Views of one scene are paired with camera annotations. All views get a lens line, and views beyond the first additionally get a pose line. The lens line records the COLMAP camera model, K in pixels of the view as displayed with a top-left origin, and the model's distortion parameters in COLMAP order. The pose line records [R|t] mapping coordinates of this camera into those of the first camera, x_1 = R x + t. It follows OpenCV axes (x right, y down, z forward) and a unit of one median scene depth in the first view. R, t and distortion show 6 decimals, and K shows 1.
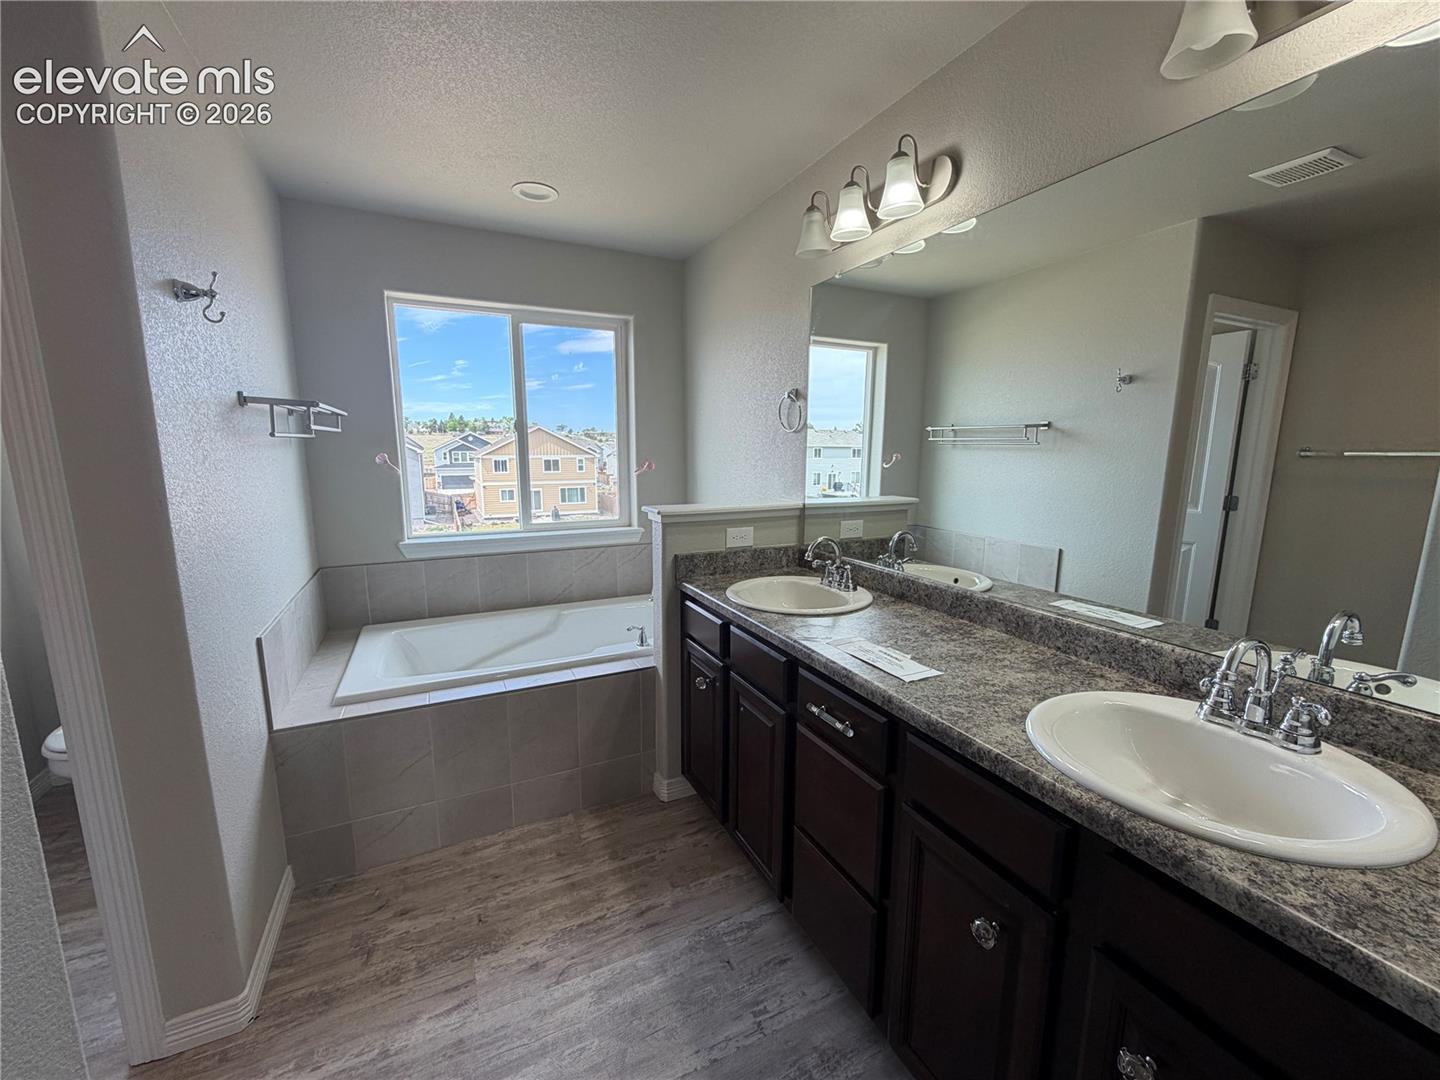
lens RADIAL K [[575.4, 0, 719.3], [0, 575.4, 542.4], [0, 0, 1]] dist [0.000034, 0.000467]
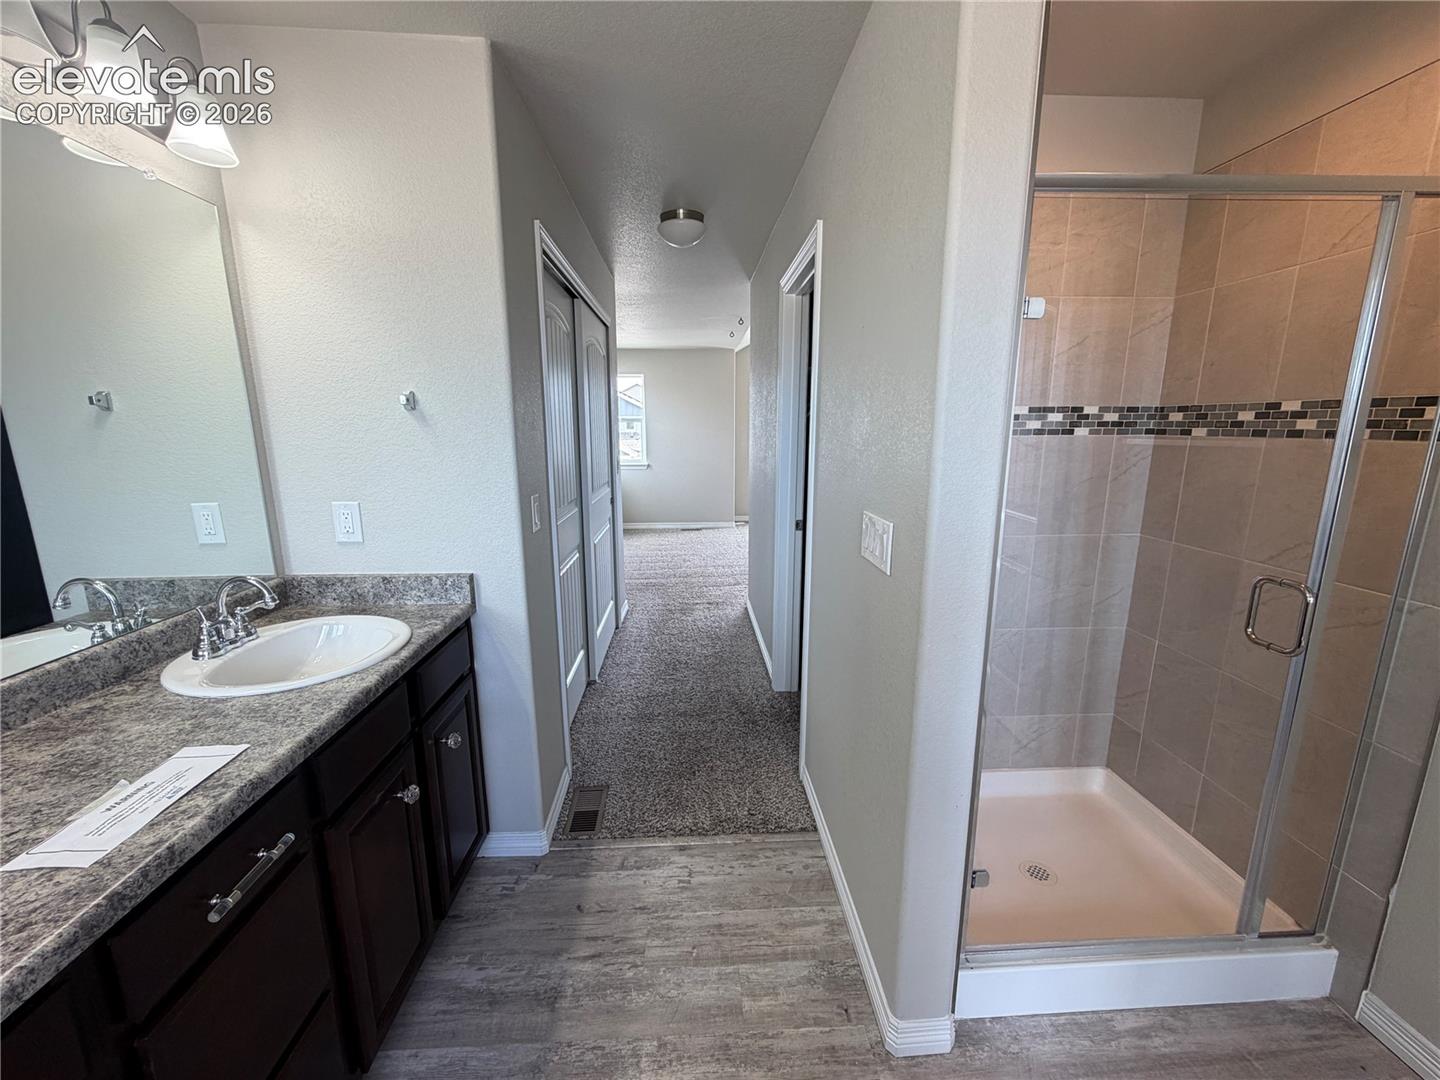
lens RADIAL K [[575.4, 0, 719.8], [0, 575.4, 542.4], [0, 0, 1]] dist [0.000034, 0.000467]
pose [[-0.920407, -0.076316, 0.383440, -0.577051], [0.065876, 0.936467, 0.344513, -0.262919], [-0.385371, 0.342351, -0.856904, 1.375457]]
